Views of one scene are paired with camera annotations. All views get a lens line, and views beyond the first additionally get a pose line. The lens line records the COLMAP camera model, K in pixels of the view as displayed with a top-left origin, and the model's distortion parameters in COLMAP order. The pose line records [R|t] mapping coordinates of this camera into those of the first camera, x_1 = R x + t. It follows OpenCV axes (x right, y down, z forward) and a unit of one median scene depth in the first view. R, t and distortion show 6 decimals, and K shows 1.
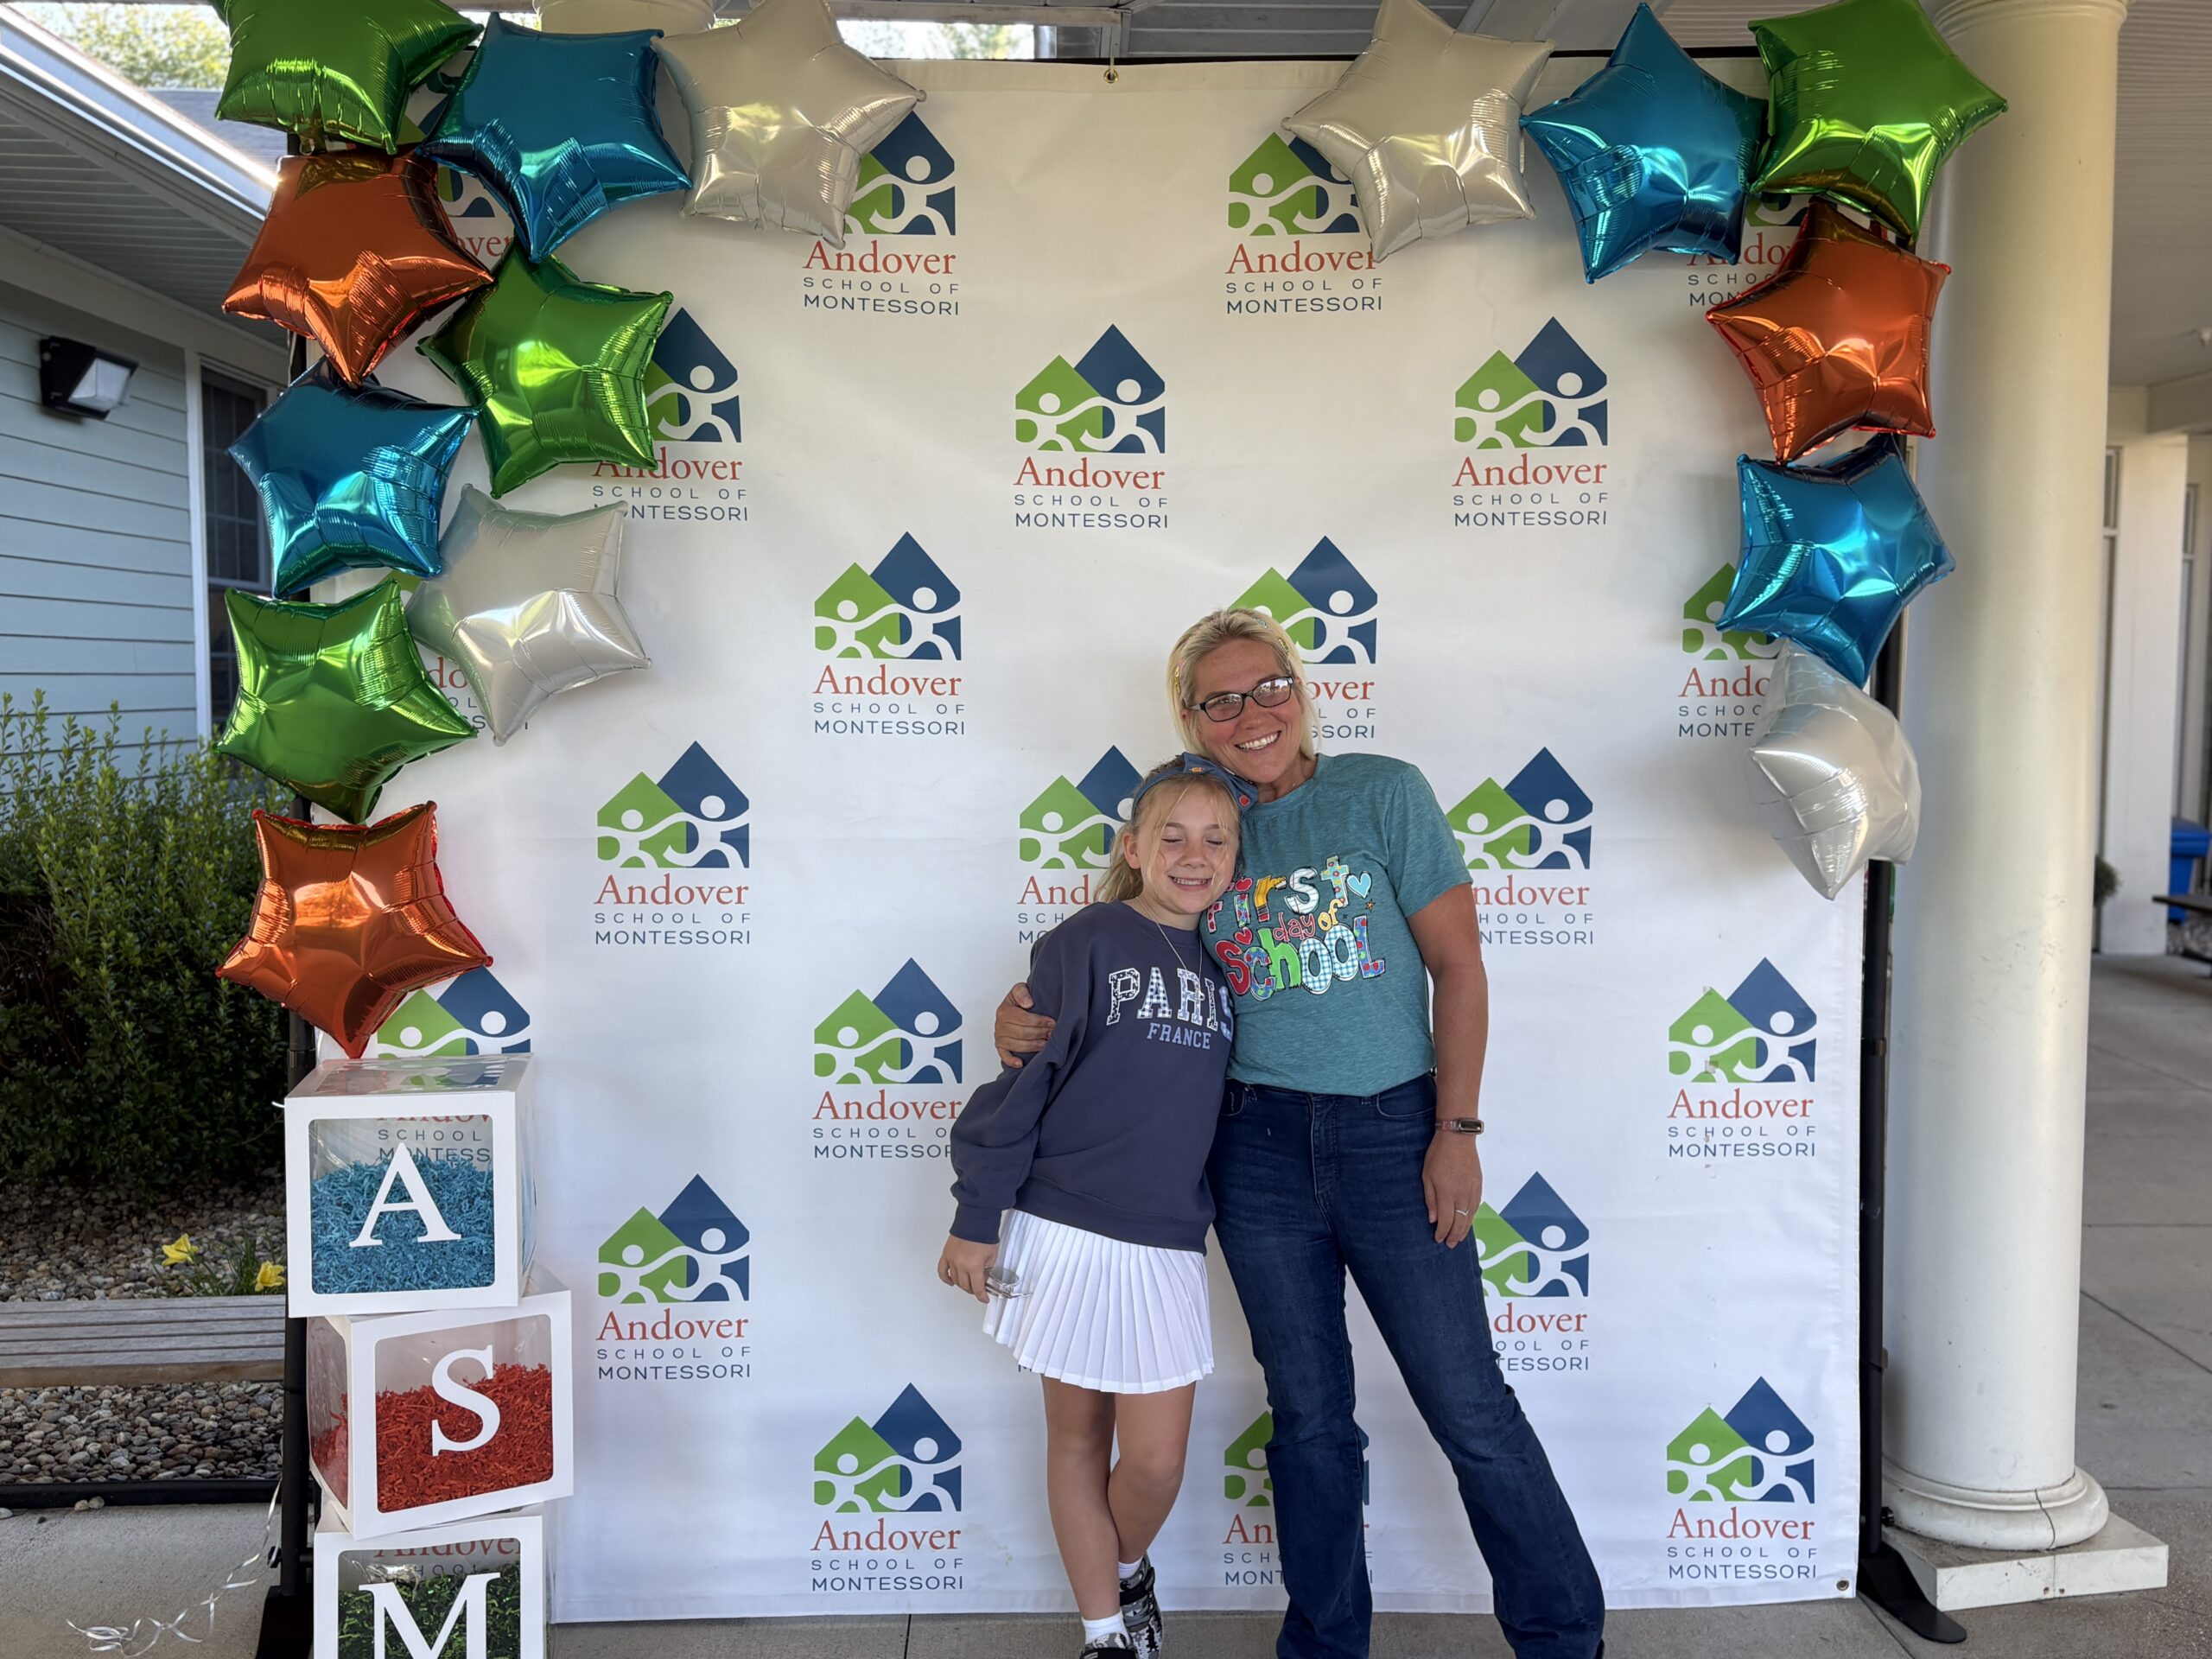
lens RADIAL K [[2047.1, 0, 1092.7], [0, 2047.1, 822.2], [0, 0, 1]] dist [0.092127, -0.107274]
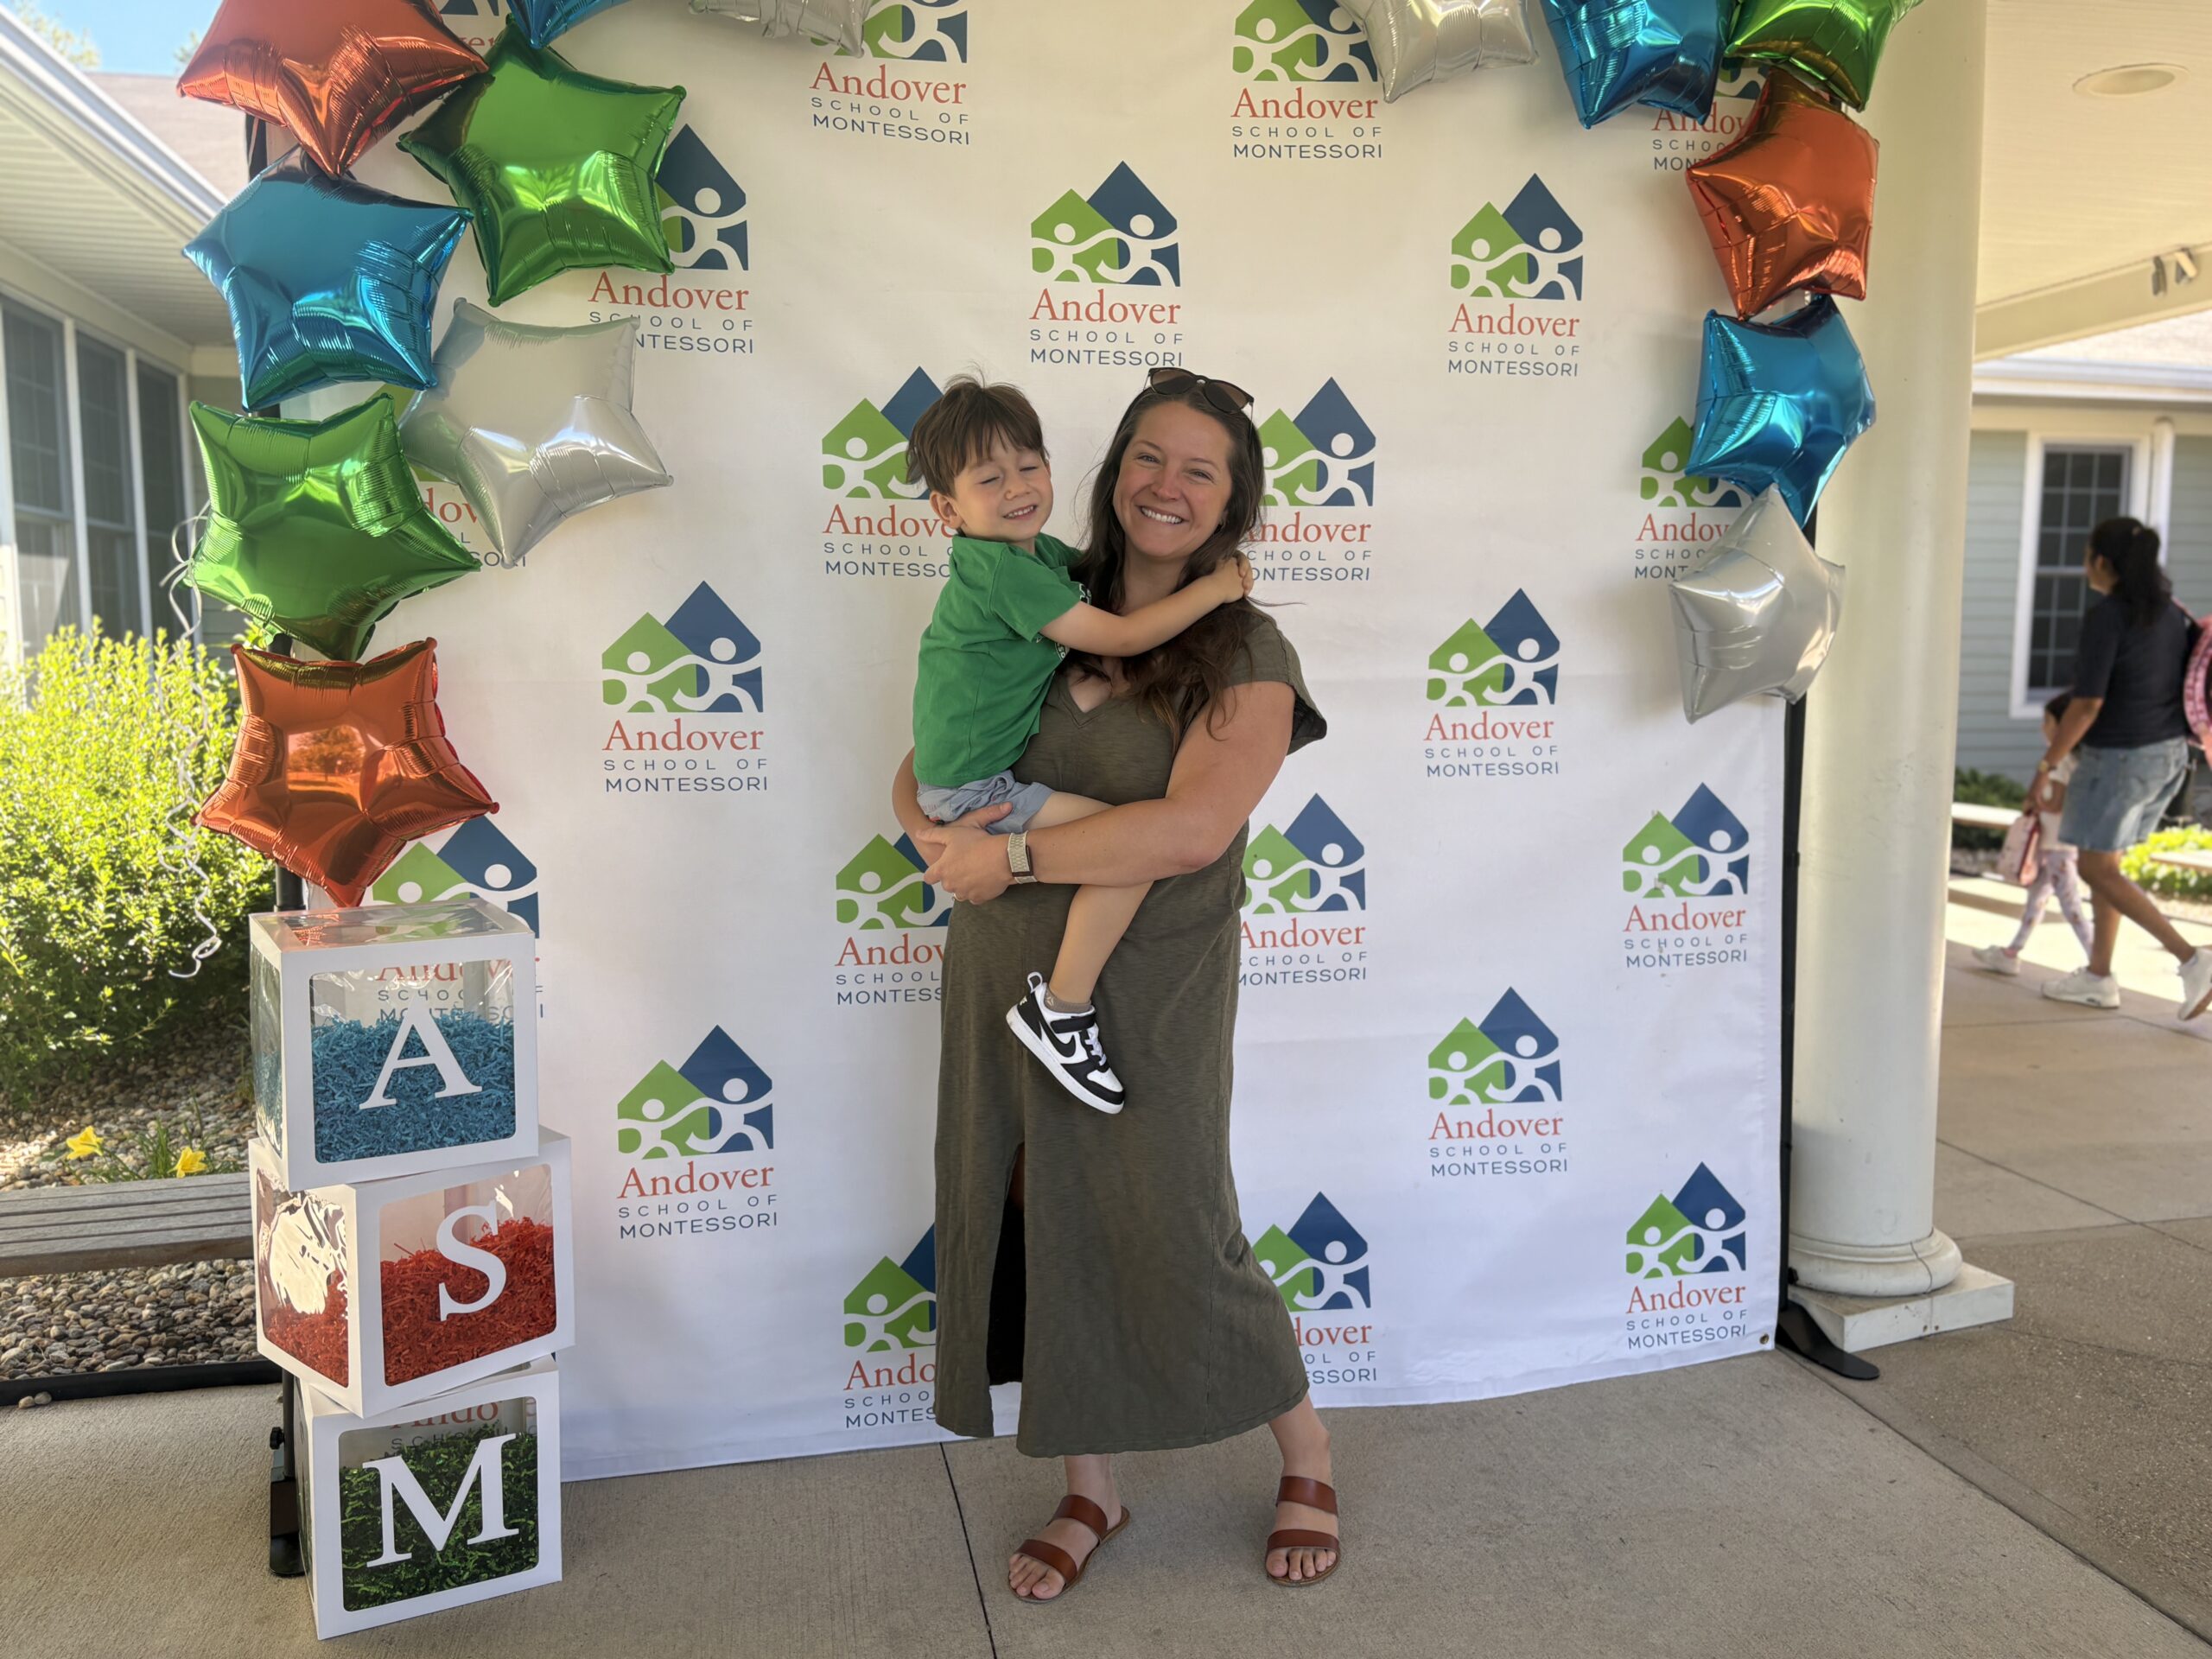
lens RADIAL K [[1693.9, 0, 1106.0], [0, 1693.9, 829.5], [0, 0, 1]] dist [0.058381, -0.031963]
pose [[0.983506, -0.023480, 0.179344, -0.152787], [0.017214, 0.999188, 0.036417, 0.052241], [-0.180054, -0.032729, 0.983112, 0.165932]]
